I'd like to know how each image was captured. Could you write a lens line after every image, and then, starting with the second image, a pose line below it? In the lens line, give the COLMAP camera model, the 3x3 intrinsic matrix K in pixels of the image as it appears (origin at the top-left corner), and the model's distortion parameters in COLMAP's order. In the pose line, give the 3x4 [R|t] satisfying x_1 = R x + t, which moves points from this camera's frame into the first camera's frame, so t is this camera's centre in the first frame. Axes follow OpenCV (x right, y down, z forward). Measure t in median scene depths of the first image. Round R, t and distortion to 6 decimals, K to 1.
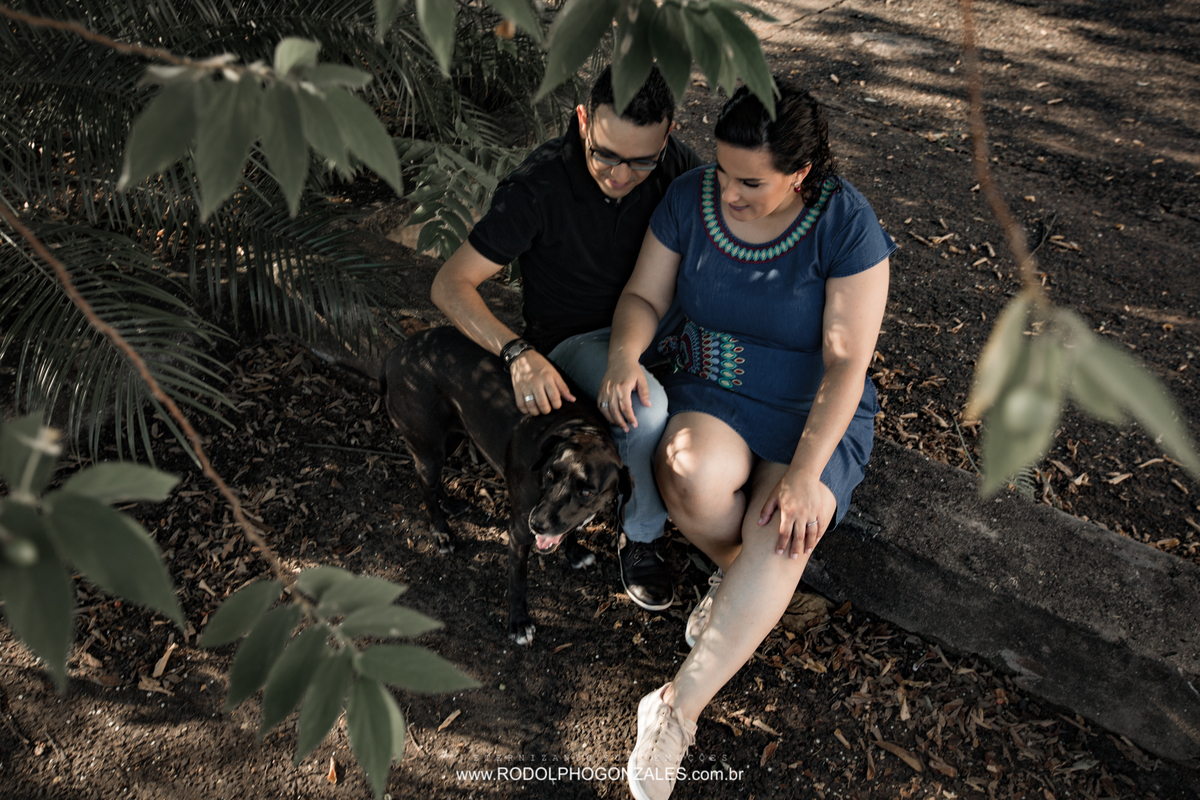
lens RADIAL K [[1120.4, 0, 603.5], [0, 1120.4, 399.0], [0, 0, 1]] dist [0.047386, 0.000000]
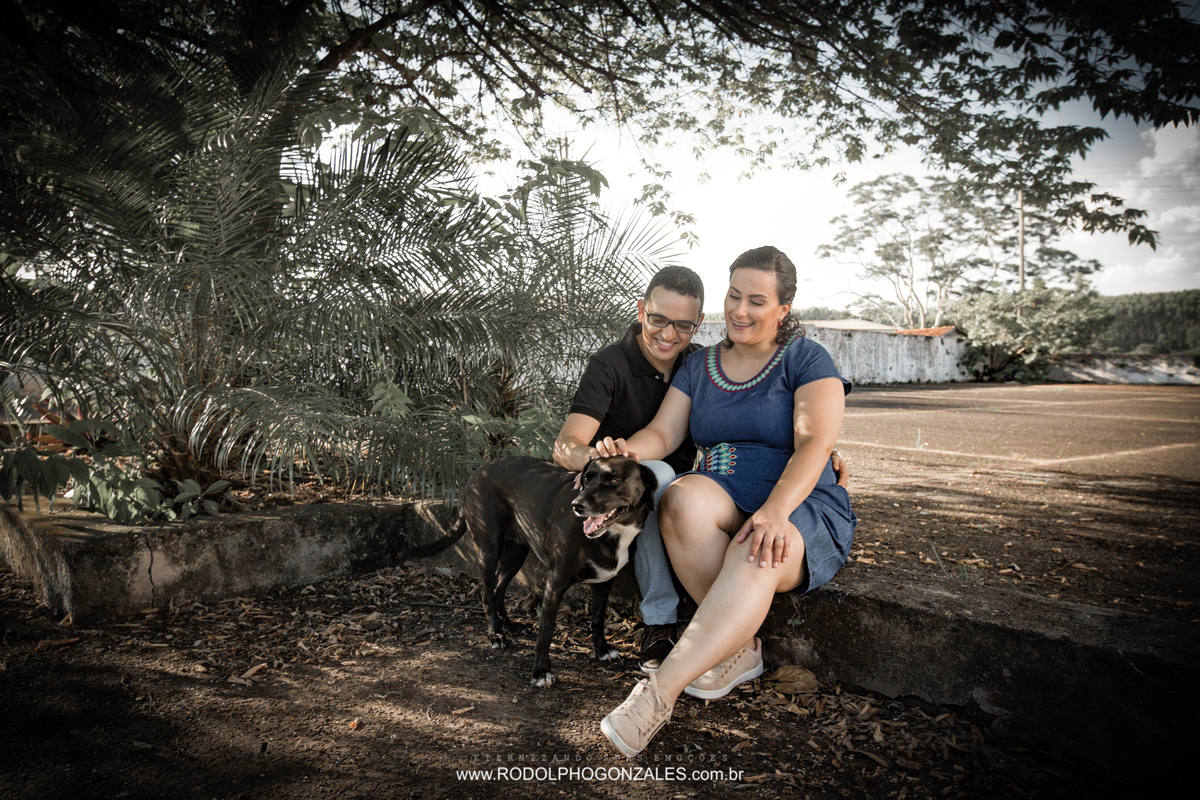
lens RADIAL K [[971.5, 0, 600.2], [0, 971.5, 385.5], [0, 0, 1]] dist [0.019184, 0.007749]
pose [[0.981770, -0.008294, -0.189891, 0.188747], [-0.106426, 0.803768, -0.585347, 0.578974], [0.157483, 0.594885, 0.788233, 0.045967]]
